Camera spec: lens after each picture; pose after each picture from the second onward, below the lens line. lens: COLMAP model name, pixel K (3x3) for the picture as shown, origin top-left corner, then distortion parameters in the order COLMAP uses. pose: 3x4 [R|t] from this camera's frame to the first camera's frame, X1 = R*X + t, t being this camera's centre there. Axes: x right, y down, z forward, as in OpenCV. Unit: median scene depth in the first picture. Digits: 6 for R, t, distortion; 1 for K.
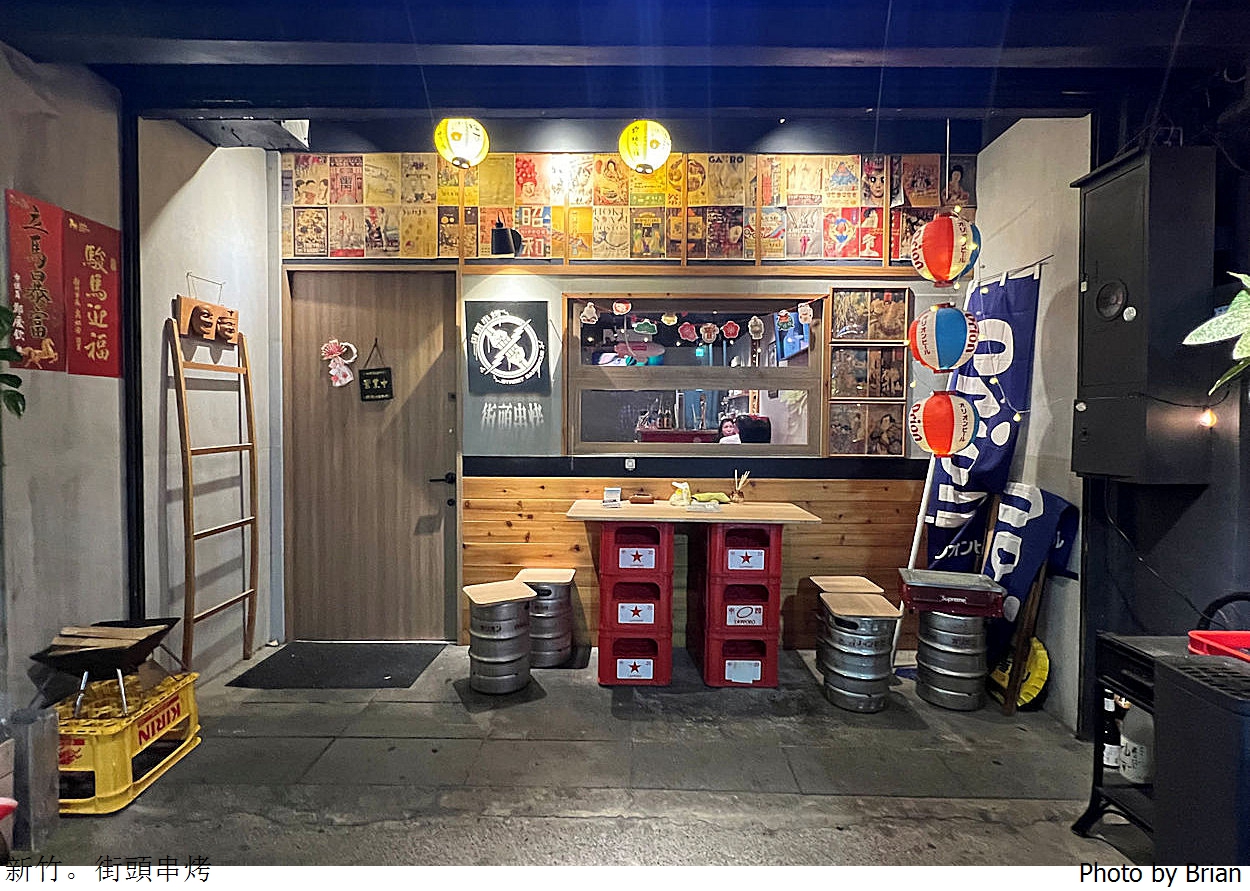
lens RADIAL K [[603.9, 0, 628.0], [0, 603.9, 428.7], [0, 0, 1]] dist [-0.001984, 0.000690]
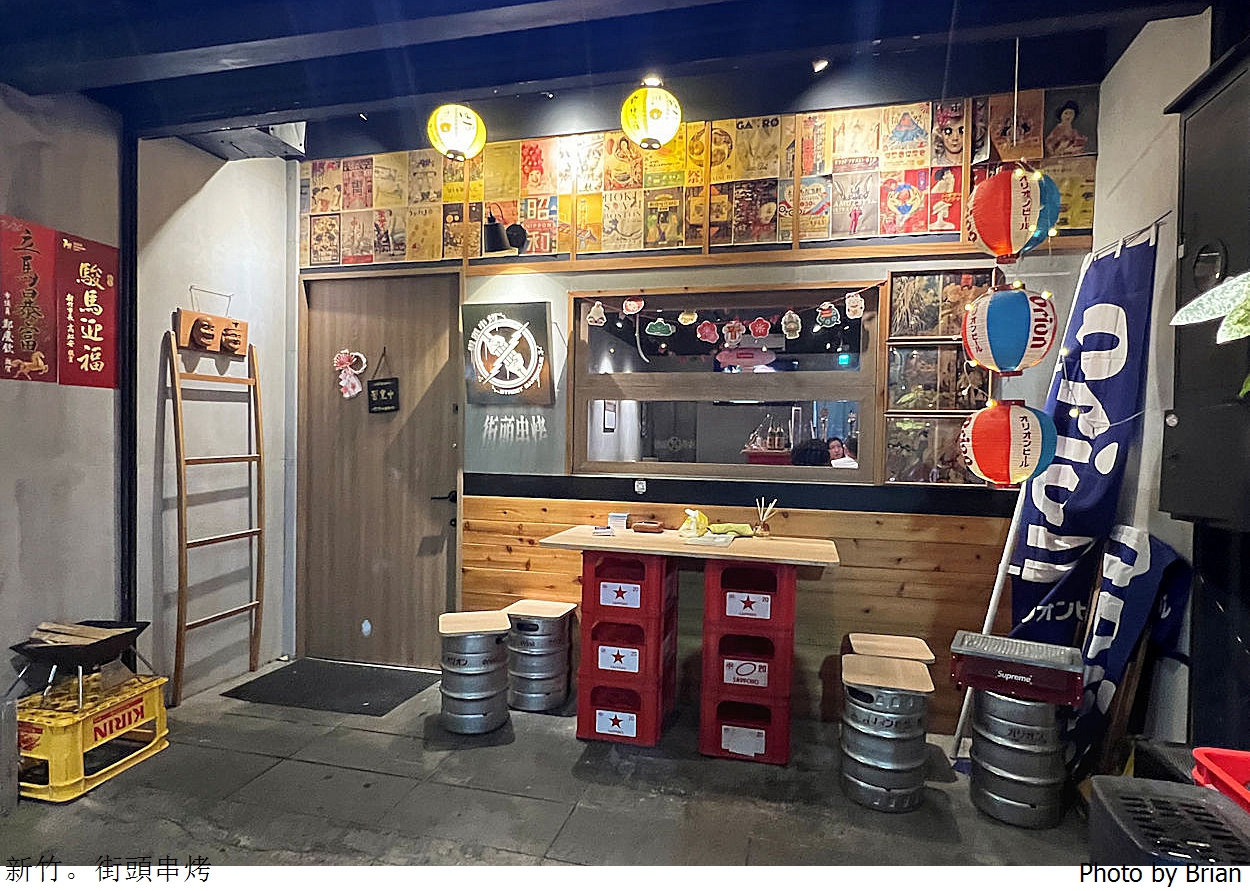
lens RADIAL K [[684.1, 0, 625.0], [0, 684.1, 445.5], [0, 0, 1]] dist [-0.001531, 0.000570]
pose [[0.971103, 0.013653, -0.238269, 0.228423], [-0.015141, 0.999876, -0.004415, 0.004714], [0.238179, 0.007895, 0.971189, 0.046476]]
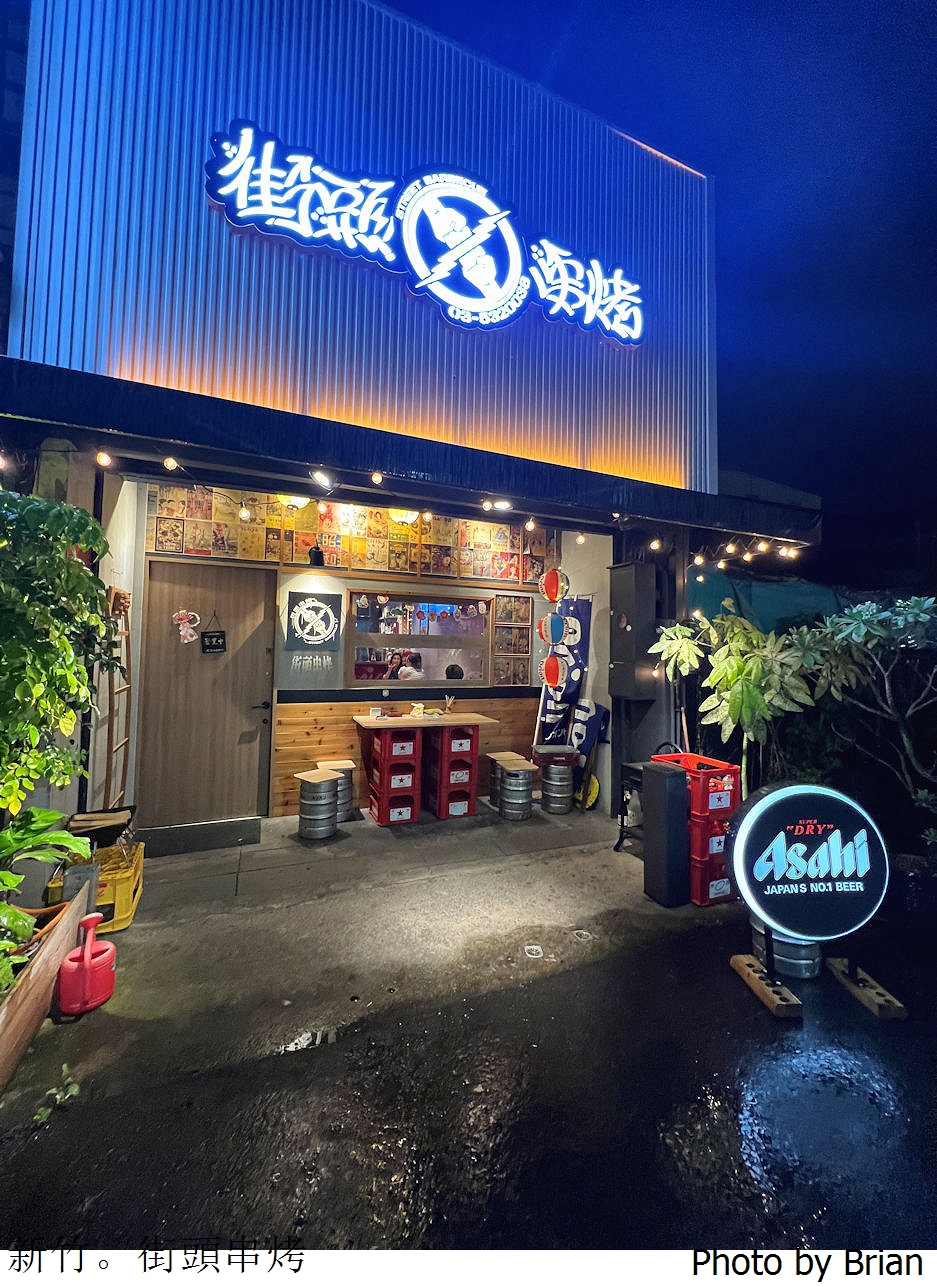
lens RADIAL K [[489.3, 0, 463.2], [0, 489.3, 618.7], [0, 0, 1]] dist [0.000525, -0.000050]
pose [[0.921945, 0.035756, 0.385666, -0.345854], [-0.009235, 0.997476, -0.070401, -0.055906], [-0.387210, 0.061344, 0.919948, -0.351993]]
